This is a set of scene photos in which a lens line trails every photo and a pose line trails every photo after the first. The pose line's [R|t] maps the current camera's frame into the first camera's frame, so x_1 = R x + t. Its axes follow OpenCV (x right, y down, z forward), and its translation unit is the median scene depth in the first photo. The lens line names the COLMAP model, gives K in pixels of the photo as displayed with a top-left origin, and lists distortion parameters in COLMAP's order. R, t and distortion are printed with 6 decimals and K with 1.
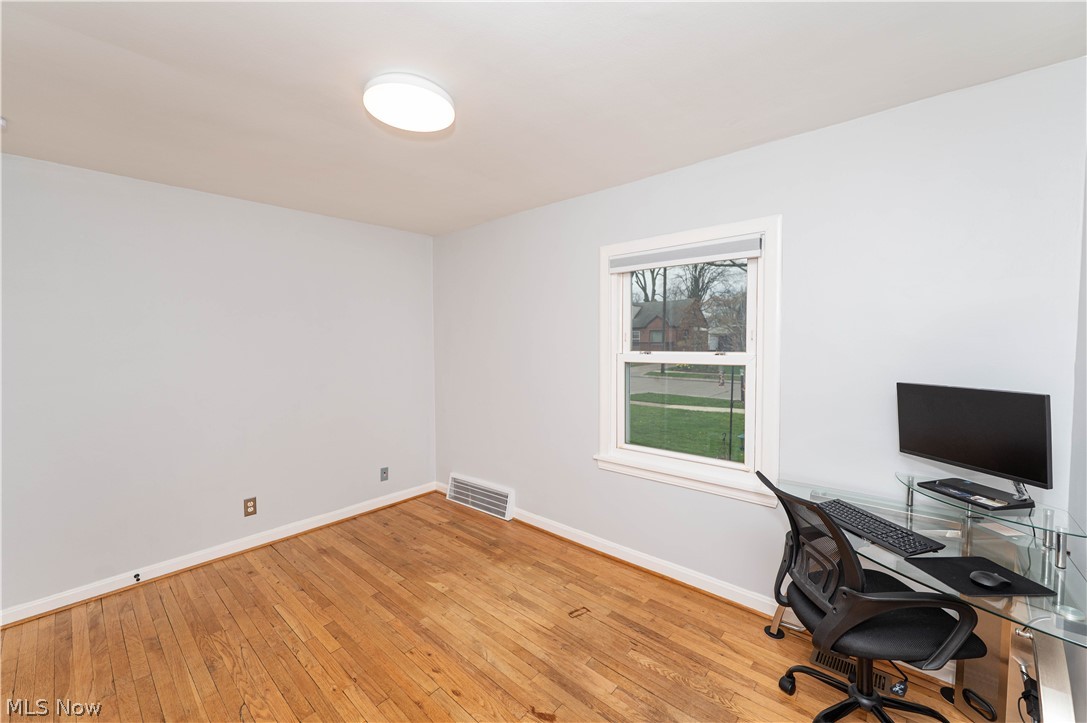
lens RADIAL K [[427.9, 0, 537.6], [0, 427.9, 354.5], [0, 0, 1]] dist [-0.007029, 0.001444]
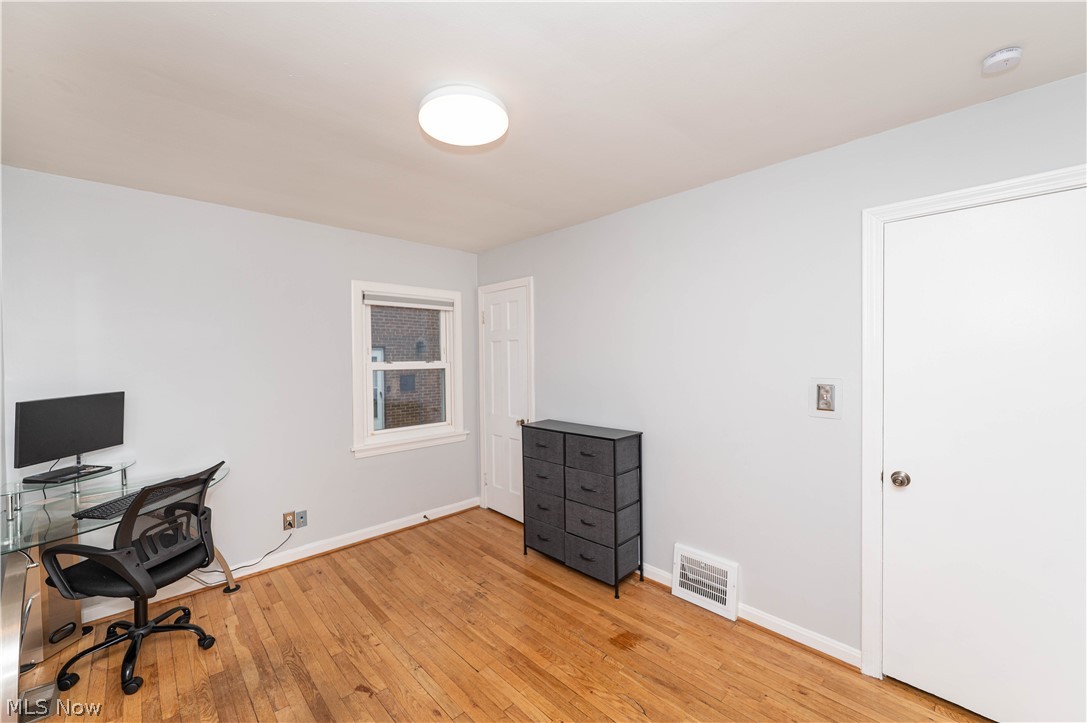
lens RADIAL K [[427.9, 0, 542.0], [0, 427.9, 361.0], [0, 0, 1]] dist [-0.007029, 0.001444]
pose [[-0.996618, 0.015288, 0.080735, -0.400065], [0.019248, 0.998638, 0.048503, -0.047896], [-0.079884, 0.049893, -0.995555, 1.466453]]
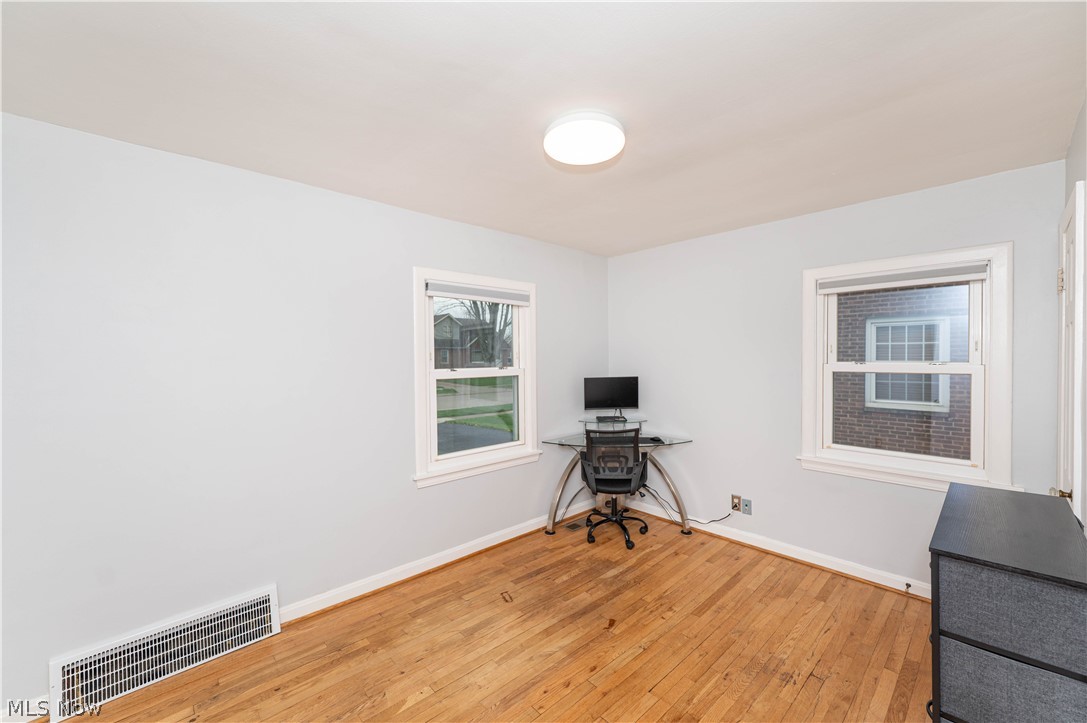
lens RADIAL K [[427.9, 0, 546.8], [0, 427.9, 357.5], [0, 0, 1]] dist [-0.007029, 0.001444]
pose [[0.090018, 0.008043, 0.995908, -1.015118], [0.041420, 0.999072, -0.011812, -0.015462], [-0.995078, 0.042314, 0.089602, 0.752370]]
